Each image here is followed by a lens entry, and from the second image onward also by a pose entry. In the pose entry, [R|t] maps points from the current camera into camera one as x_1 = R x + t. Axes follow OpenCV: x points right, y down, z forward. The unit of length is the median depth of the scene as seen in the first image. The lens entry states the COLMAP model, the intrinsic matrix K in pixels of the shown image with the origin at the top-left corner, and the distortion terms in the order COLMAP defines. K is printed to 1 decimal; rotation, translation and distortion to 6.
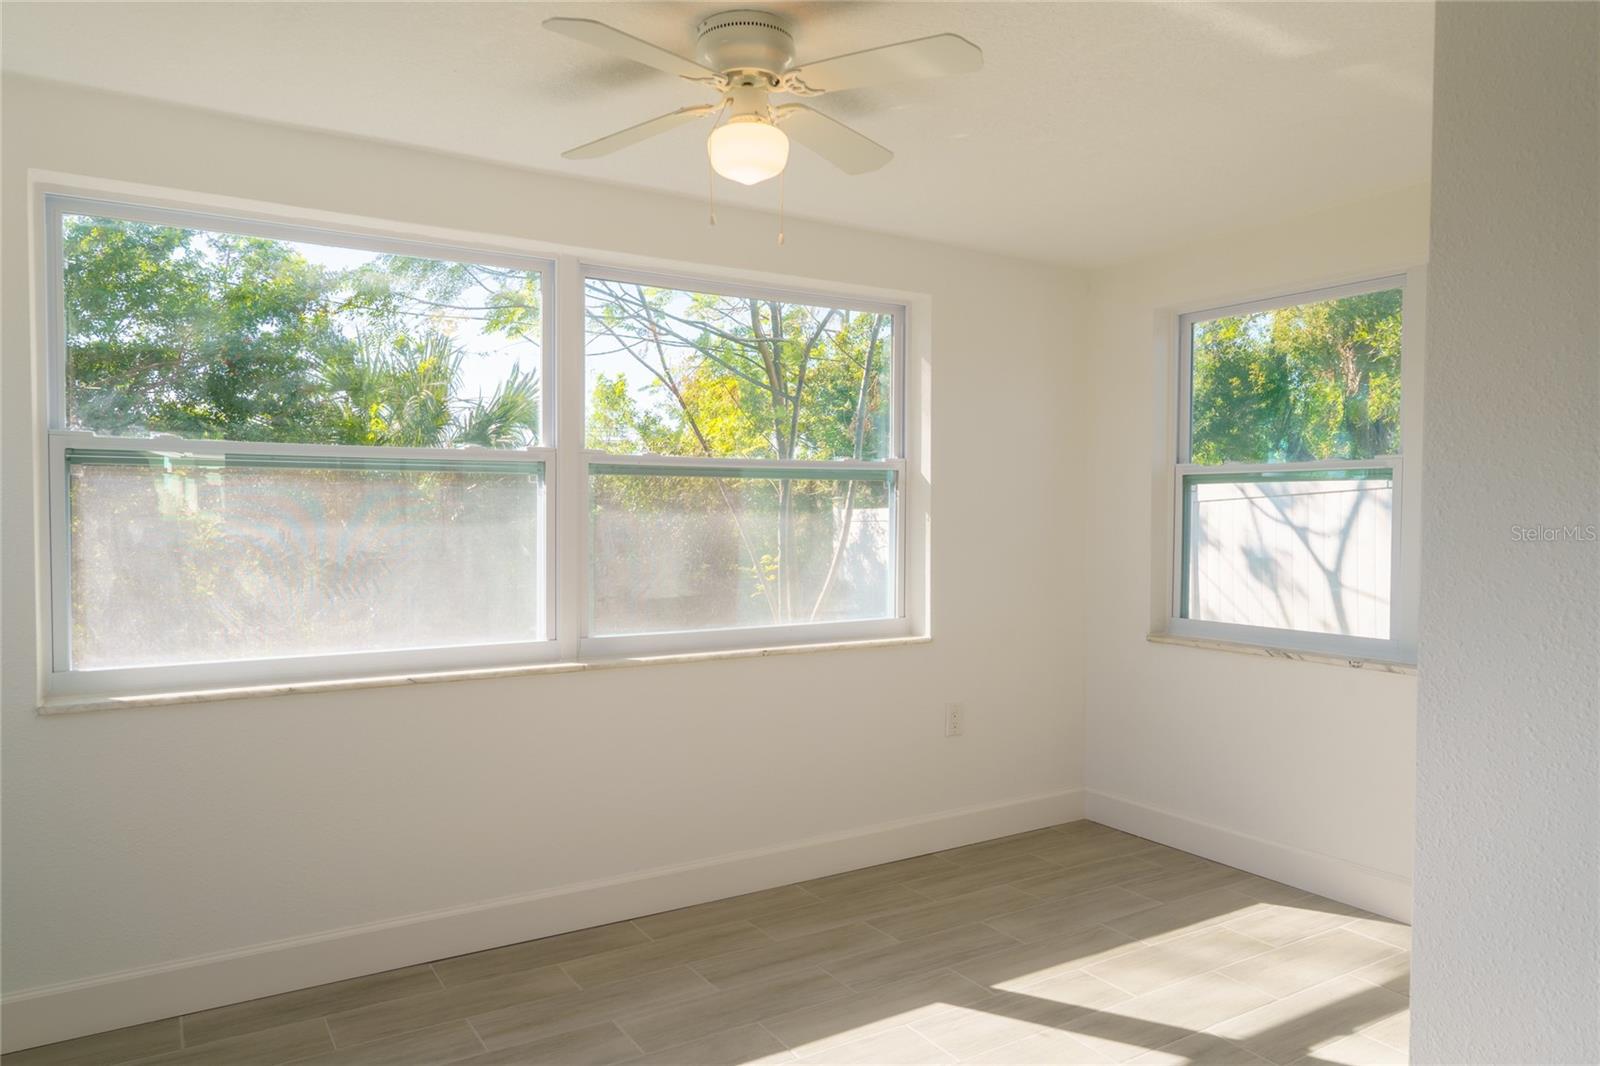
lens RADIAL K [[1059.7, 0, 799.9], [0, 1059.7, 533.2], [0, 0, 1]] dist [0.000188, 0.000384]
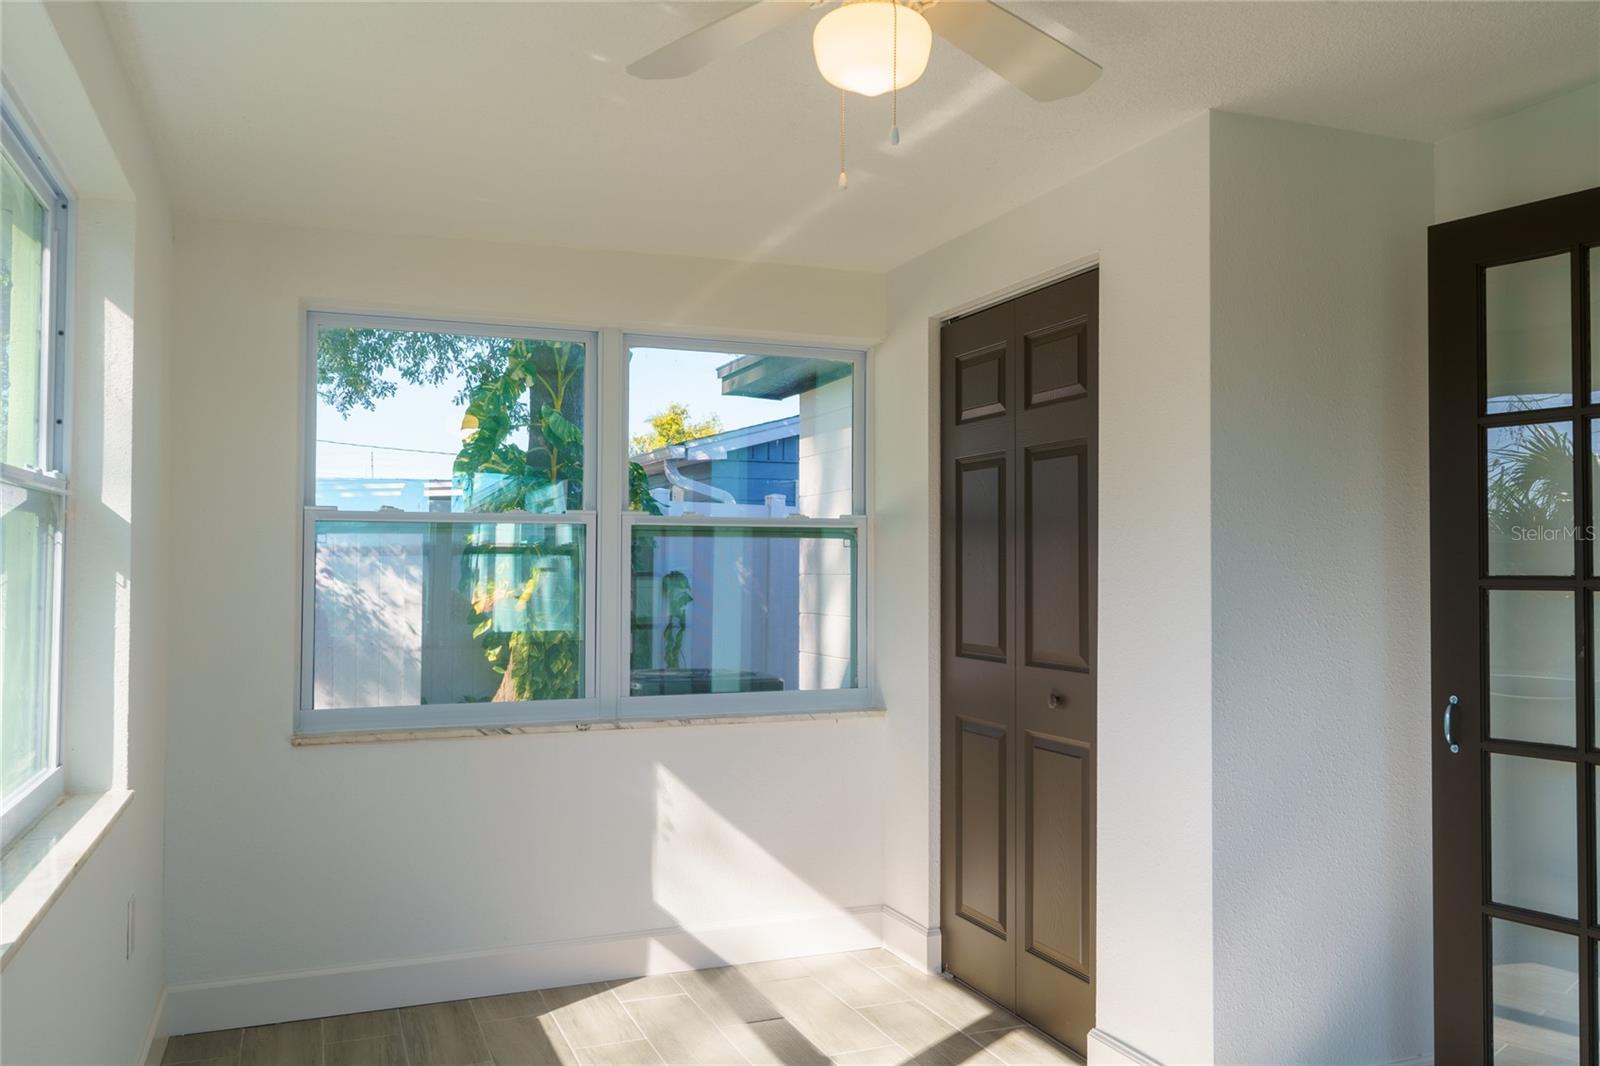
lens RADIAL K [[1263.1, 0, 800.4], [0, 1263.1, 531.5], [0, 0, 1]] dist [-0.000692, -0.001202]
pose [[0.171789, 0.019700, 0.984937, -0.557625], [0.021271, 0.999493, -0.023701, -0.021375], [-0.984904, 0.025023, 0.171283, 0.596322]]
